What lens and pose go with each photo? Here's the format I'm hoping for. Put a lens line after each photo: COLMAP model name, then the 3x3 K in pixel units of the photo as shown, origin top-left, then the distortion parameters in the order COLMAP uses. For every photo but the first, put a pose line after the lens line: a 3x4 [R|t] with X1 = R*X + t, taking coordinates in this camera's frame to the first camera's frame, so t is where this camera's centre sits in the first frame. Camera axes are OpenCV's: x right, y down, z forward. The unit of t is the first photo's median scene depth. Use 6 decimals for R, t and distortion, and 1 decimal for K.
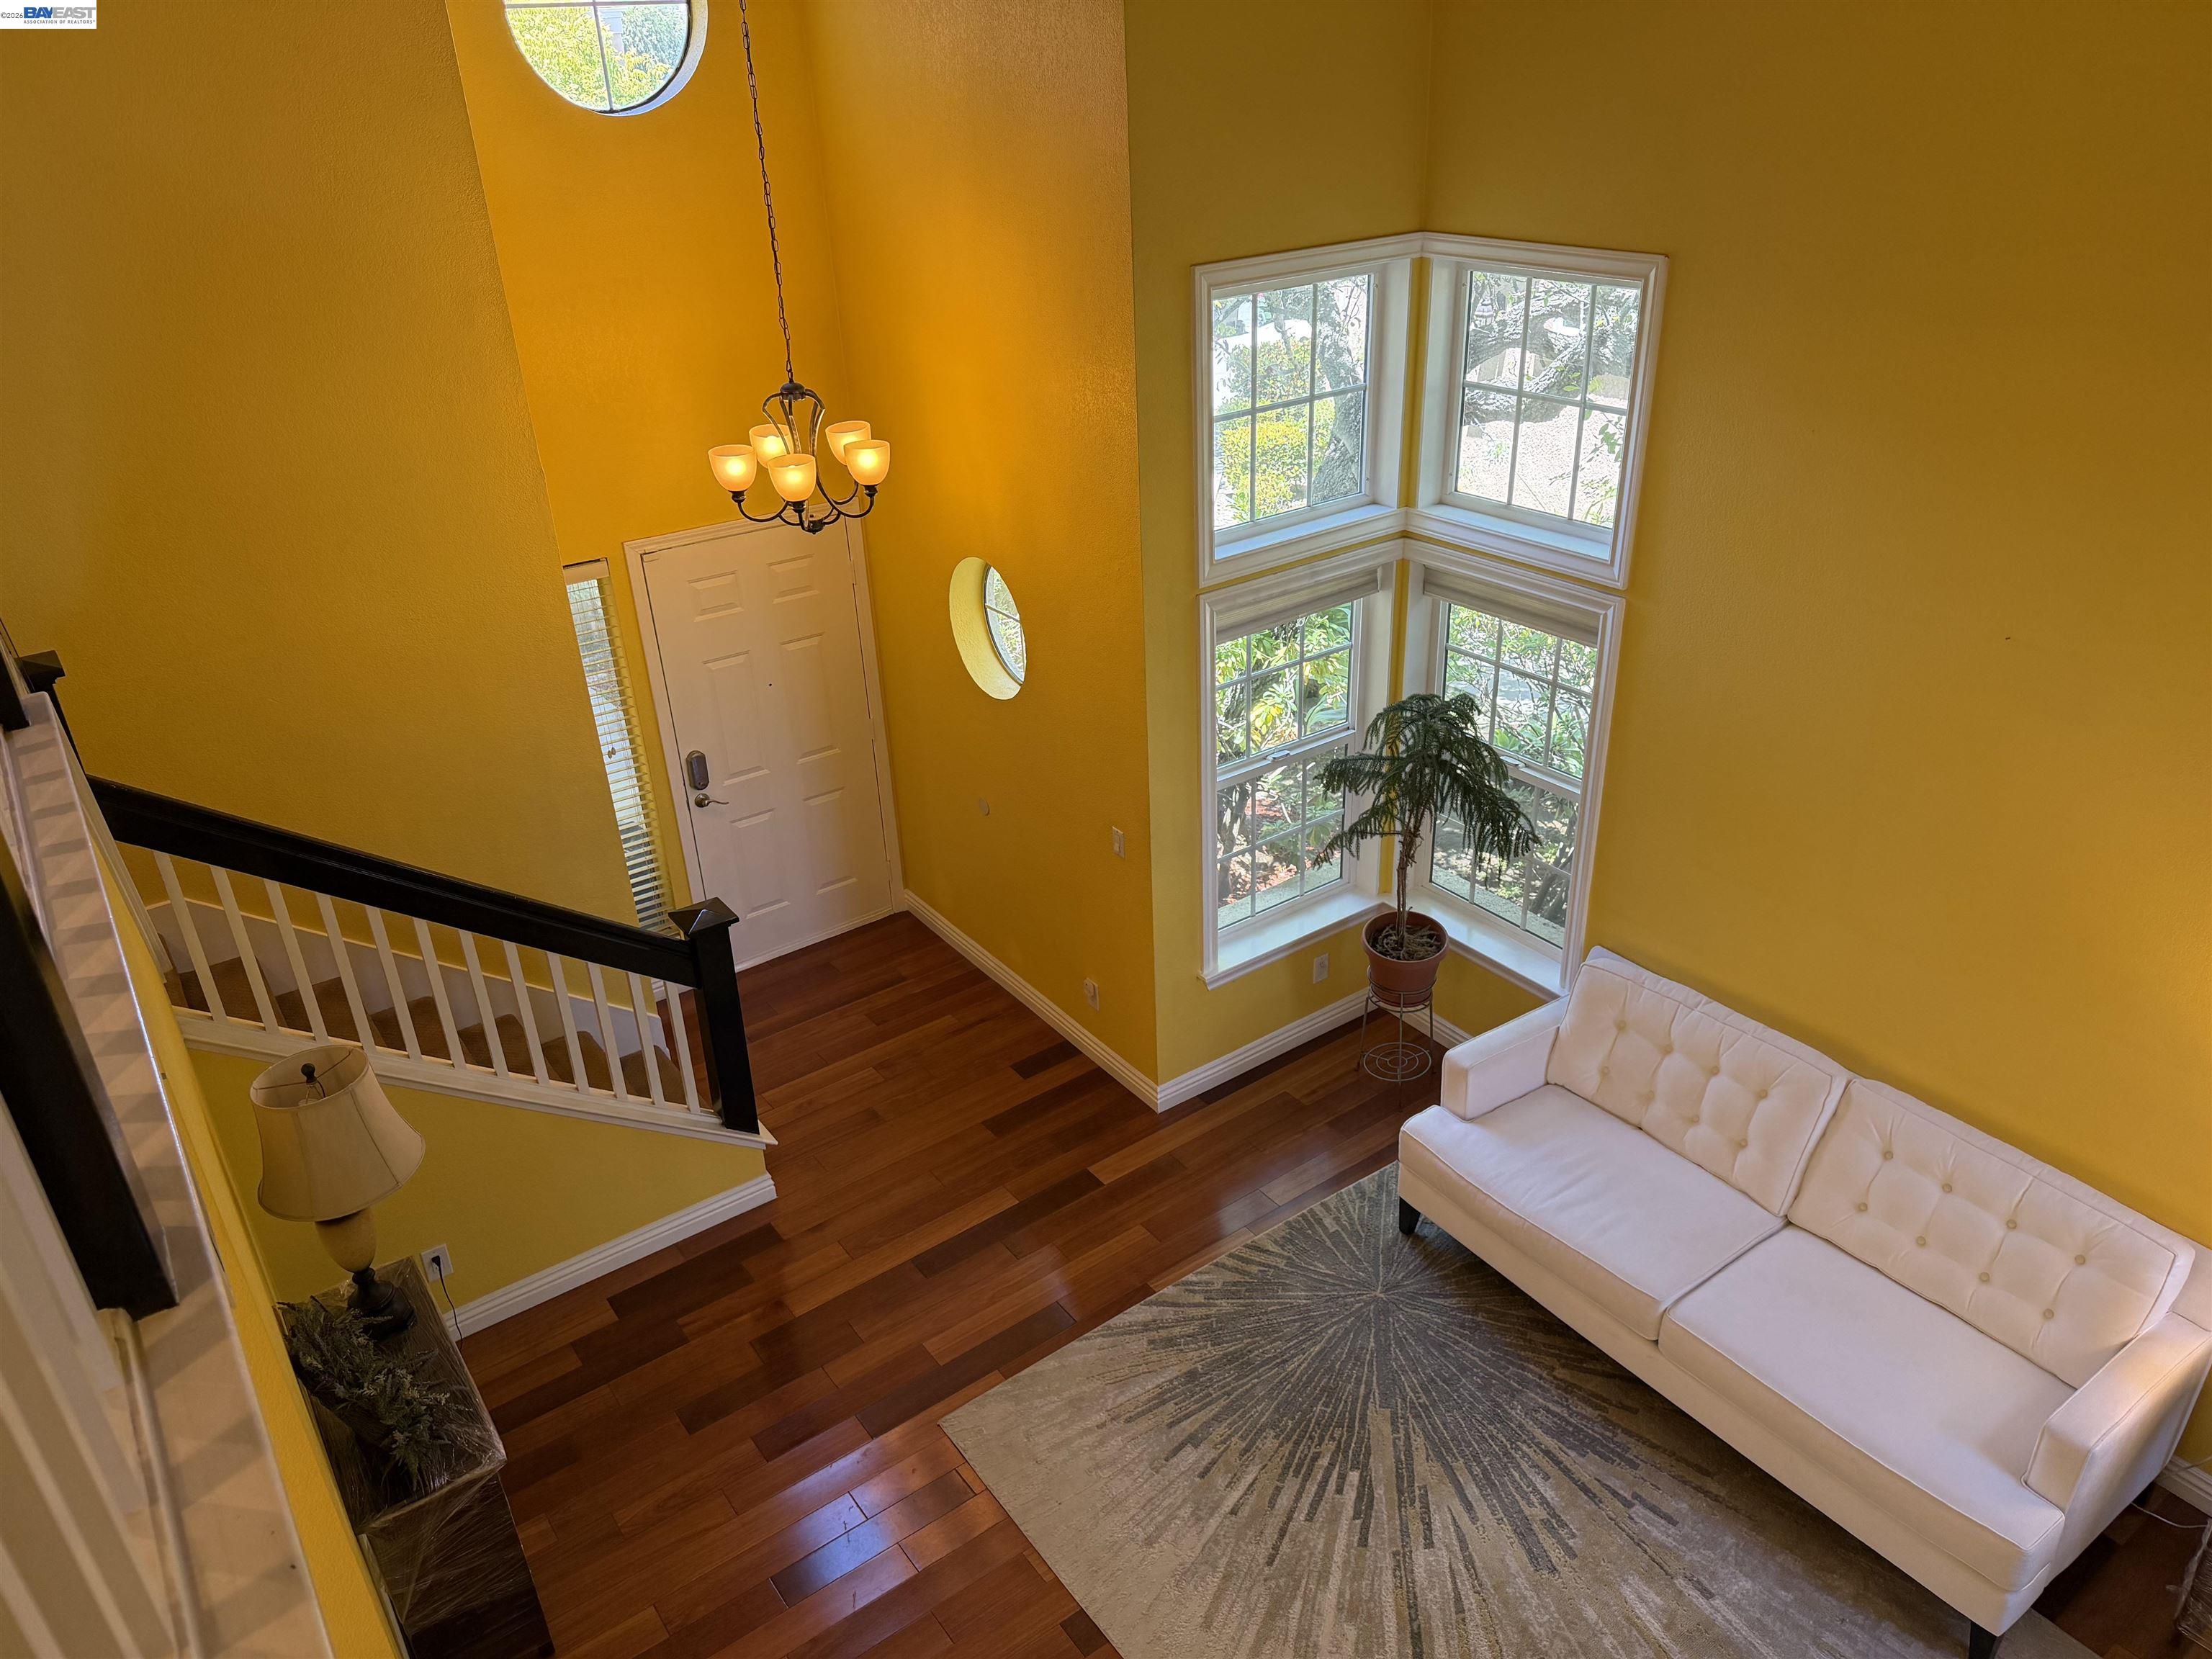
lens RADIAL K [[1533.5, 0, 1107.5], [0, 1533.5, 847.6], [0, 0, 1]] dist [0.044298, -0.040988]
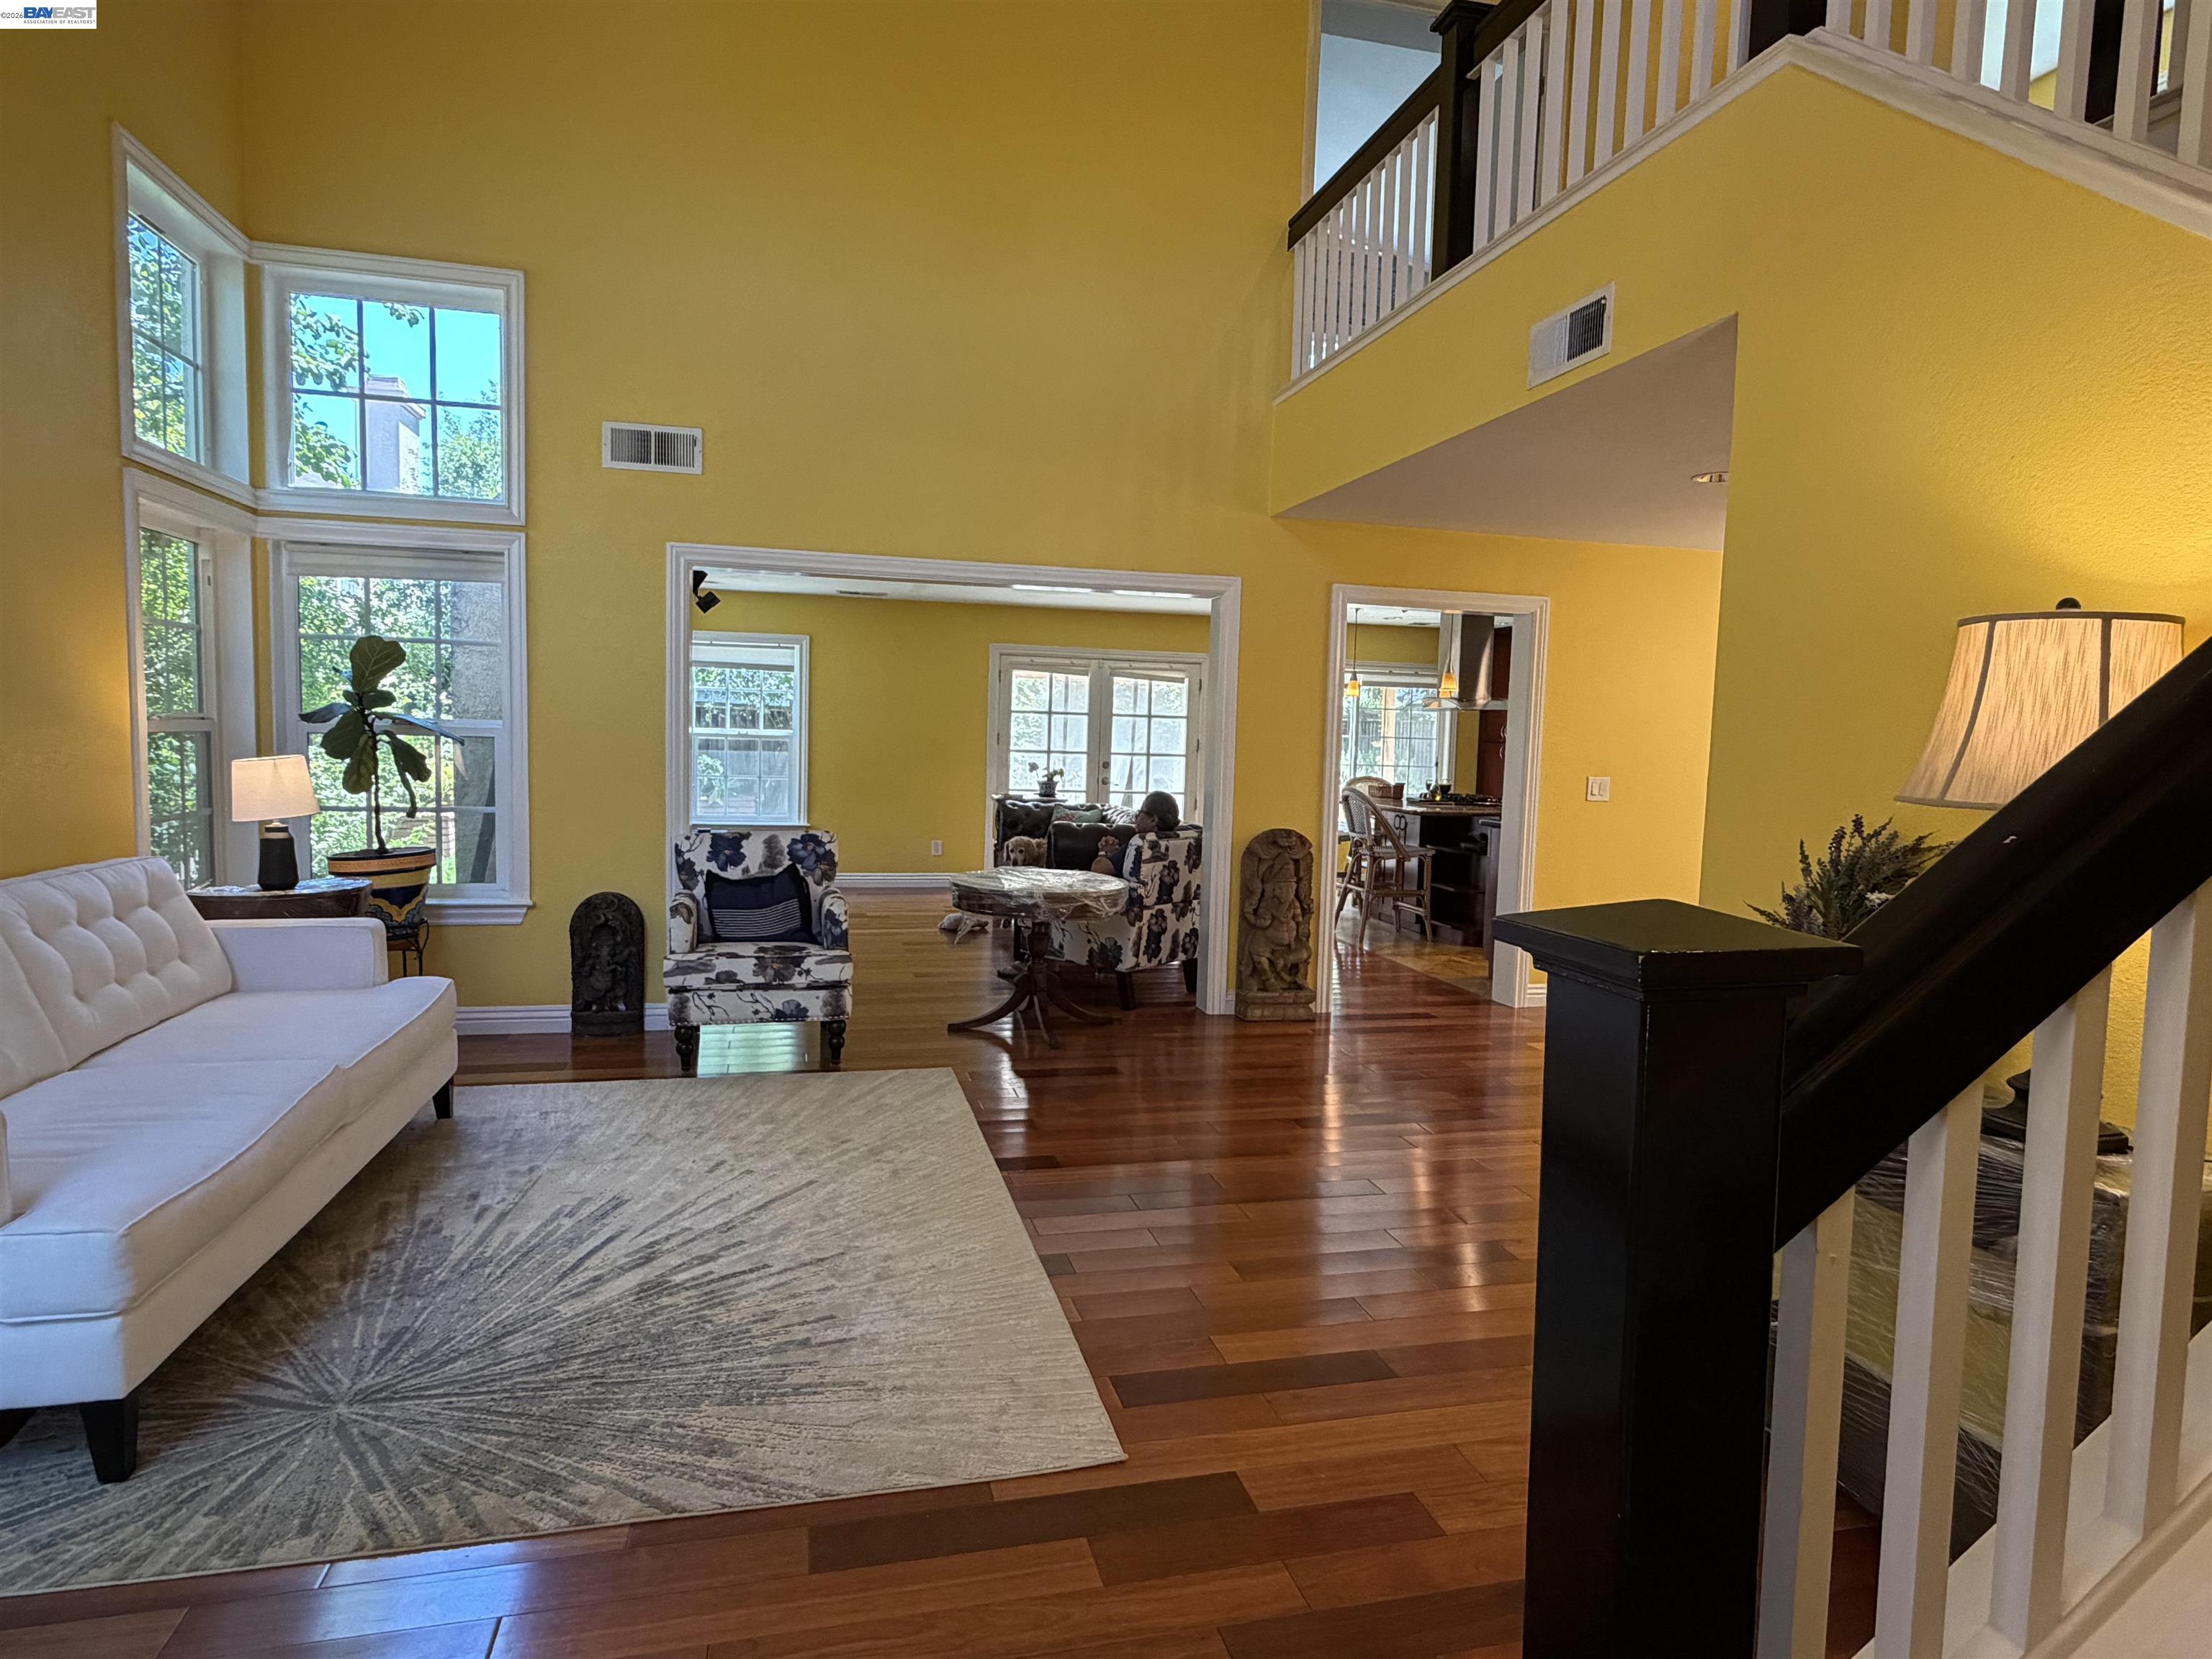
lens RADIAL K [[1237.8, 0, 1102.6], [0, 1237.8, 824.8], [0, 0, 1]] dist [0.005324, -0.002158]
pose [[-0.928909, -0.013505, 0.370062, -0.268060], [0.182434, 0.852957, 0.489063, -0.073978], [-0.322252, 0.521807, -0.789855, 1.219941]]
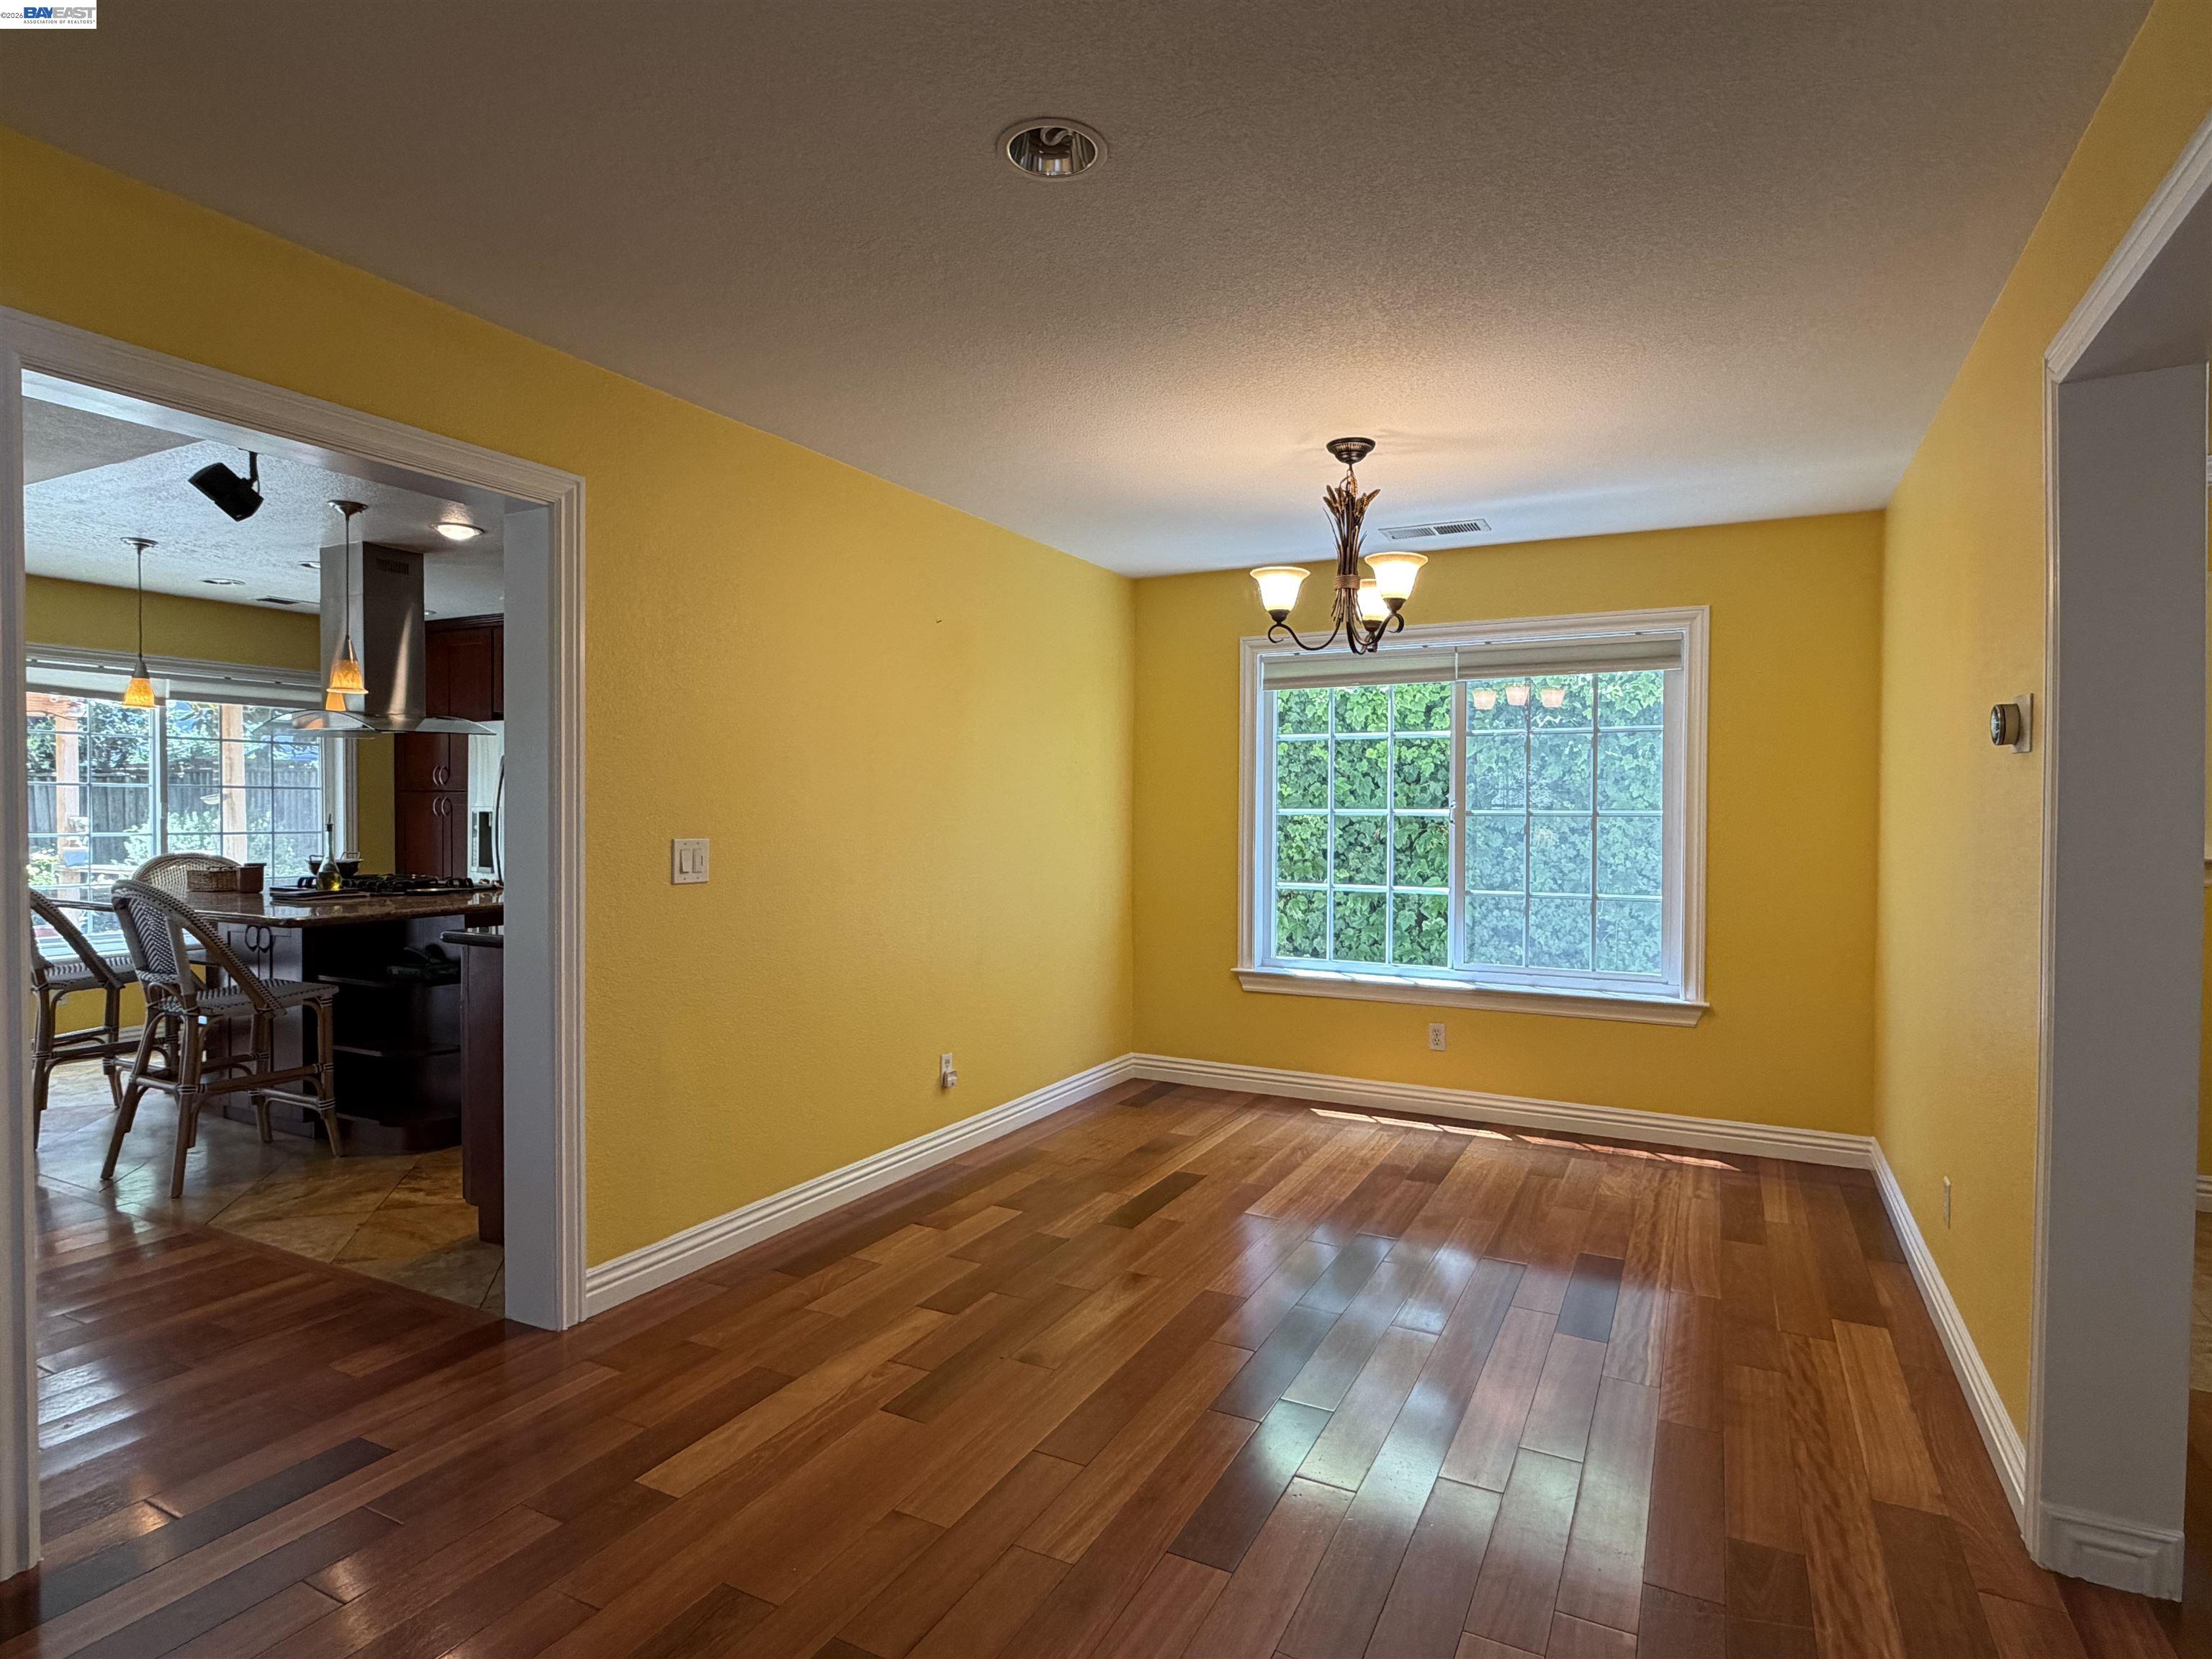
lens RADIAL K [[1185.7, 0, 1101.0], [0, 1185.7, 833.0], [0, 0, 1]] dist [0.003950, -0.002894]
pose [[-0.890703, 0.044300, -0.452421, -0.174373], [-0.186917, 0.871524, 0.453330, 0.267016], [0.414379, 0.488348, -0.767989, 0.603117]]
